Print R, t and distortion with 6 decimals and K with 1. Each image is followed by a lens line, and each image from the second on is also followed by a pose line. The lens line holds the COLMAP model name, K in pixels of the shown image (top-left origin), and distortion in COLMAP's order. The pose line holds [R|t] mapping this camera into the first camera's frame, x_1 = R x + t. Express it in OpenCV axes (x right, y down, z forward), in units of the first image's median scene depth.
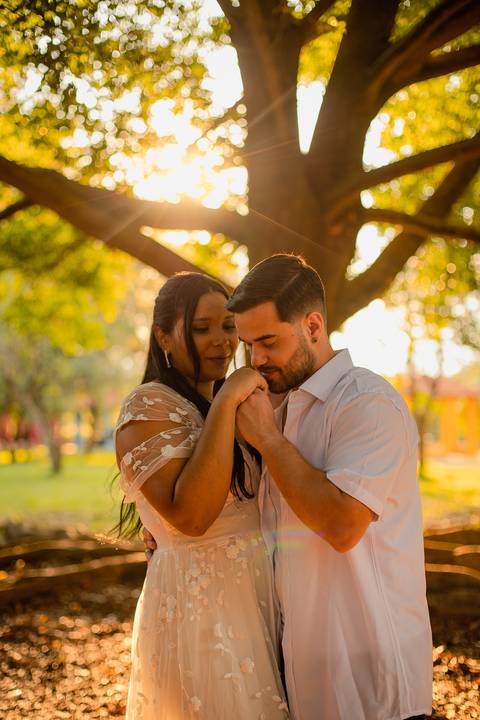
lens RADIAL K [[1102.0, 0, 240.0], [0, 1102.0, 360.0], [0, 0, 1]] dist [-0.024668, -0.131779]
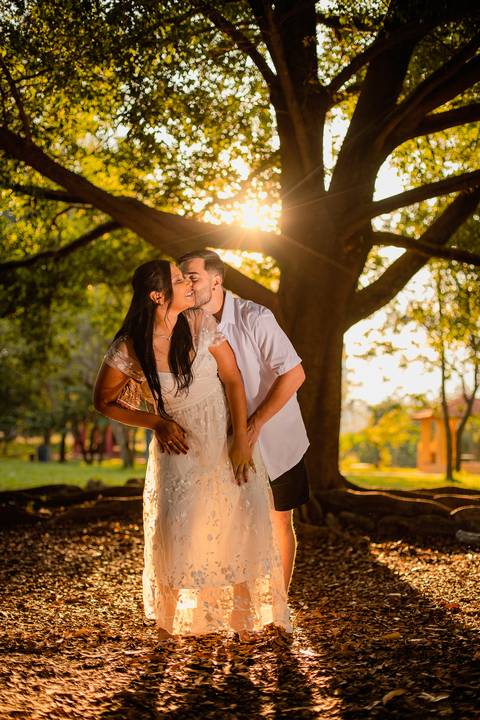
lens RADIAL K [[1094.3, 0, 240.0], [0, 1094.3, 360.0], [0, 0, 1]] dist [-0.107940, -0.014452]
pose [[0.997497, 0.025526, -0.065945, 0.049668], [-0.027660, 0.999116, -0.031653, 0.061358], [0.065079, 0.033398, 0.997321, -0.301418]]
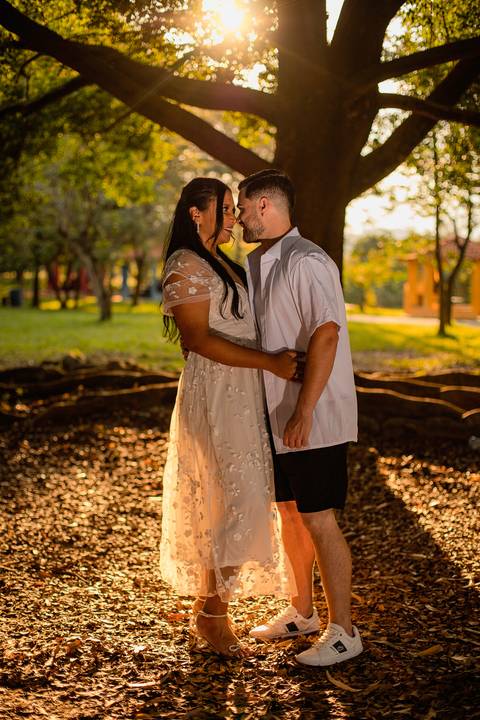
lens RADIAL K [[1110.2, 0, 239.9], [0, 1110.2, 372.1], [0, 0, 1]] dist [-0.113302, -0.044618]
pose [[0.998652, 0.034867, -0.038442, 0.022503], [-0.029131, 0.989608, 0.140812, -0.008579], [0.042952, -0.139503, 0.989290, -0.205309]]
